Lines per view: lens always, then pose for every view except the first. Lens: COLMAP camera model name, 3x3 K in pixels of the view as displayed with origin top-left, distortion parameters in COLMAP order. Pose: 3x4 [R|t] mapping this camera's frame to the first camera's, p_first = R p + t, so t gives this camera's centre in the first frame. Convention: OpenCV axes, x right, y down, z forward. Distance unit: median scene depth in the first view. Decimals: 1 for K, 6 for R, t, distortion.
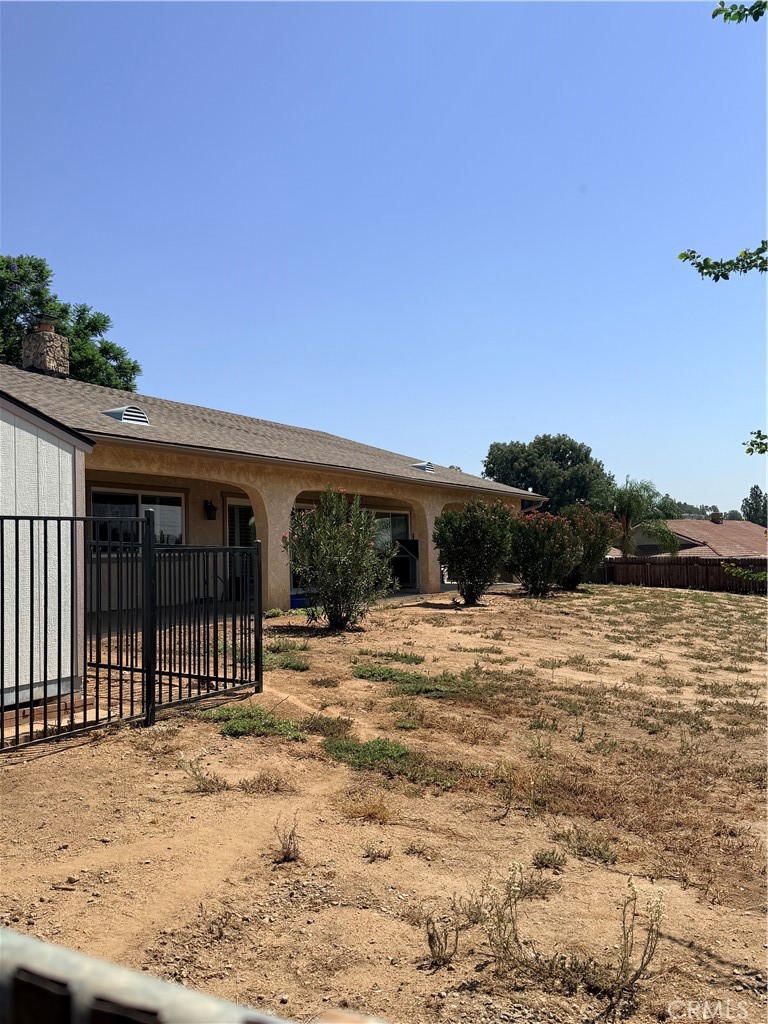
lens RADIAL K [[922.2, 0, 384.6], [0, 922.2, 510.1], [0, 0, 1]] dist [0.065457, -0.069830]
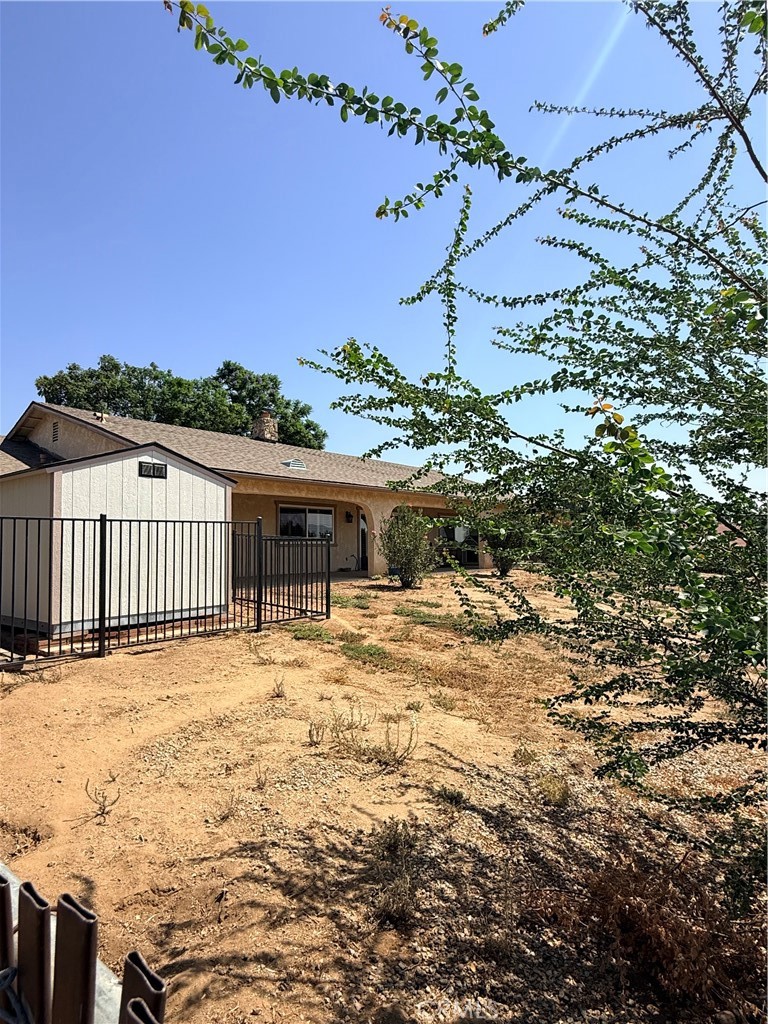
lens RADIAL K [[571.5, 0, 379.9], [0, 571.5, 508.7], [0, 0, 1]] dist [0.002413, 0.000541]
pose [[0.980054, -0.002958, -0.198708, 0.214171], [-0.000157, 0.999877, -0.015656, 0.000242], [0.198730, 0.015375, 0.979934, -0.086478]]
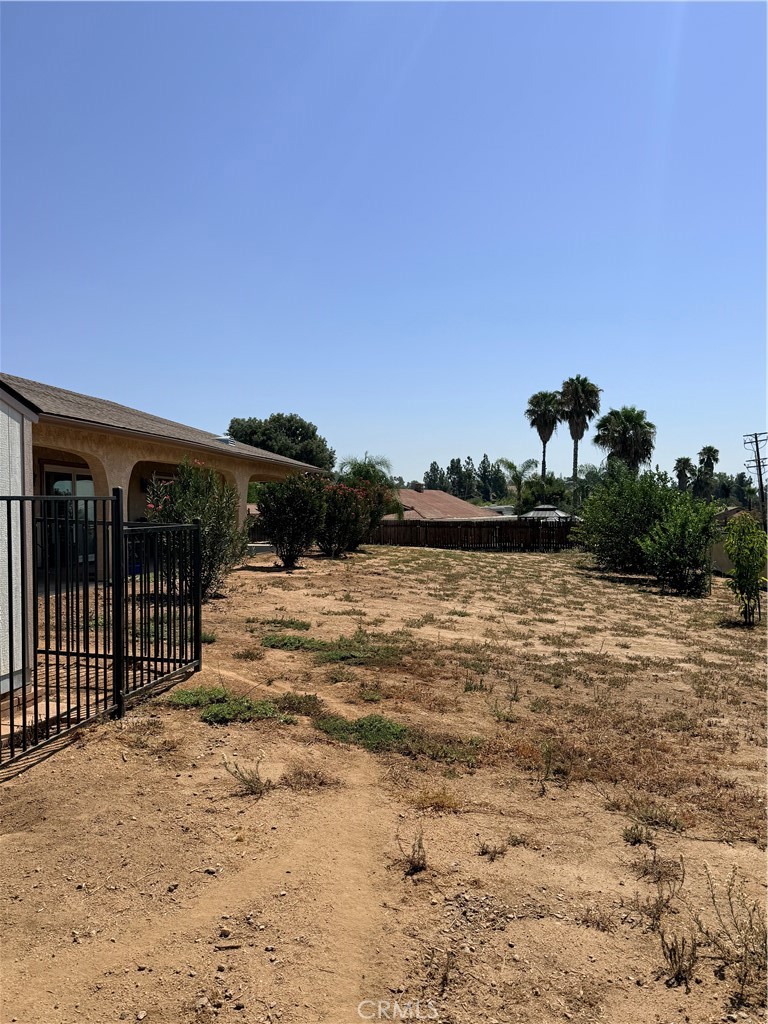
lens RADIAL K [[787.9, 0, 385.5], [0, 787.9, 512.7], [0, 0, 1]] dist [0.030963, -0.031377]
pose [[0.949613, 0.008973, 0.313297, -0.244344], [-0.023154, 0.998867, 0.041573, -0.014643], [-0.312569, -0.046732, 0.948745, 0.157922]]
